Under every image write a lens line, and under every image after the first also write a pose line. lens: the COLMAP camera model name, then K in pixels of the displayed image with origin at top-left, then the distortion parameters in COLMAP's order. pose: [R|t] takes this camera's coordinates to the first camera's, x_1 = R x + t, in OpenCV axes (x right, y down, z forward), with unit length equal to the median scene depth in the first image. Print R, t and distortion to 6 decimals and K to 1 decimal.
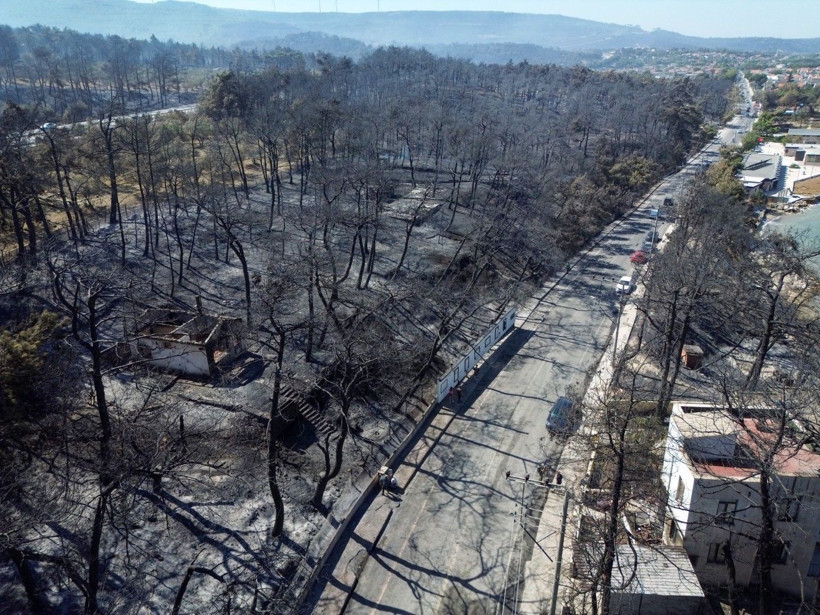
lens RADIAL K [[570.2, 0, 410.0], [0, 570.2, 307.5], [0, 0, 1]] dist [0.060118, -0.051671]
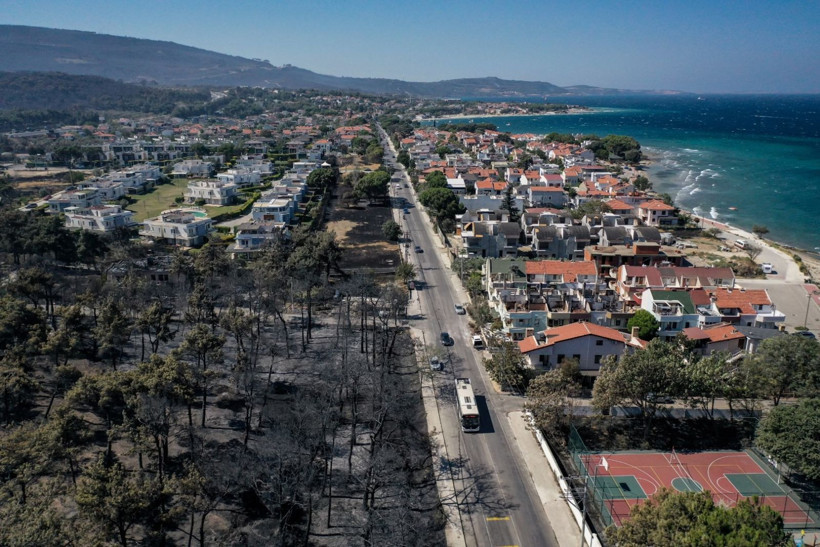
lens RADIAL K [[638.5, 0, 410.0], [0, 638.5, 273.5], [0, 0, 1]] dist [0.004778, 0.000336]
pose [[0.857691, -0.110378, 0.502179, 1.225719], [0.173186, 0.981632, -0.080030, -1.090116], [-0.484121, 0.155611, 0.861053, 2.208762]]
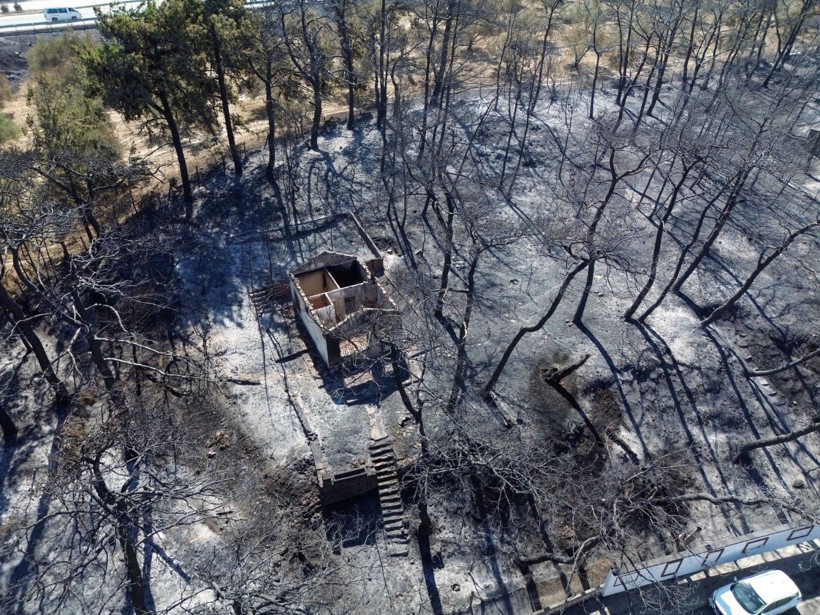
lens RADIAL K [[570.2, 0, 410.0], [0, 570.2, 307.5], [0, 0, 1]] dist [0.060118, -0.051671]
pose [[0.690320, 0.438211, -0.575699, 0.044260], [-0.285943, 0.896174, 0.339276, -0.082486], [0.664601, -0.069592, 0.743950, 0.168010]]
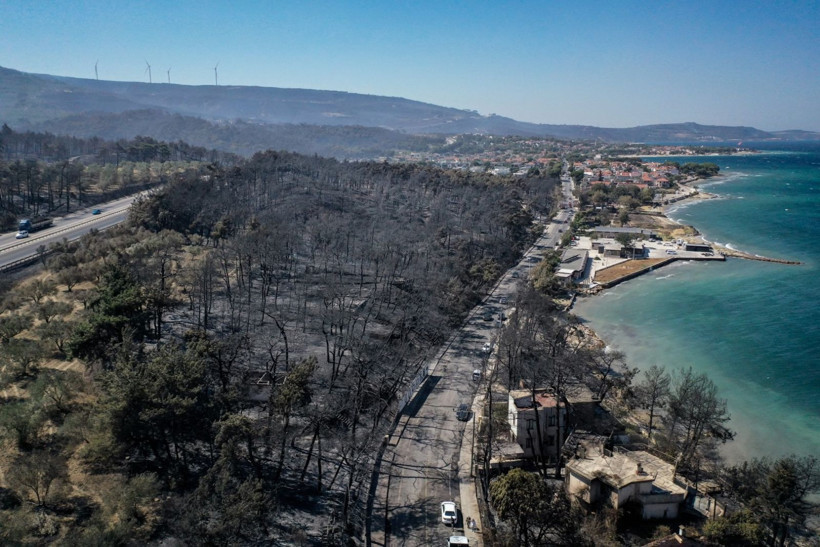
lens RADIAL K [[638.5, 0, 410.0], [0, 638.5, 273.5], [0, 0, 1]] dist [0.004778, 0.000336]
pose [[0.969973, -0.020617, 0.242338, -0.147913], [0.065824, 0.981468, -0.179965, 0.035286], [-0.234137, 0.190513, 0.953354, -0.387665]]
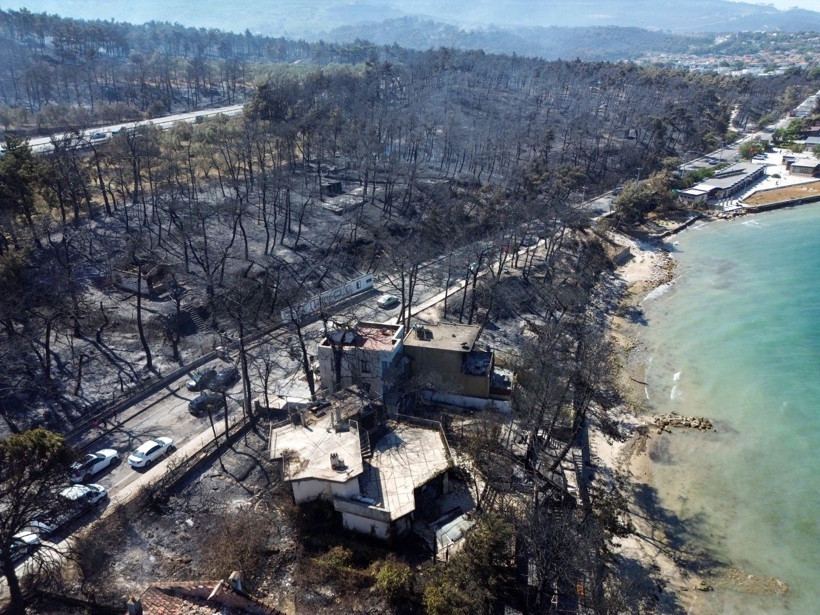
lens RADIAL K [[570.2, 0, 410.0], [0, 570.2, 307.5], [0, 0, 1]] dist [0.060118, -0.051671]
pose [[0.984950, 0.078439, -0.154018, 0.241342], [-0.073693, 0.996620, 0.036290, 0.010995], [0.156344, -0.024394, 0.987401, -0.212634]]
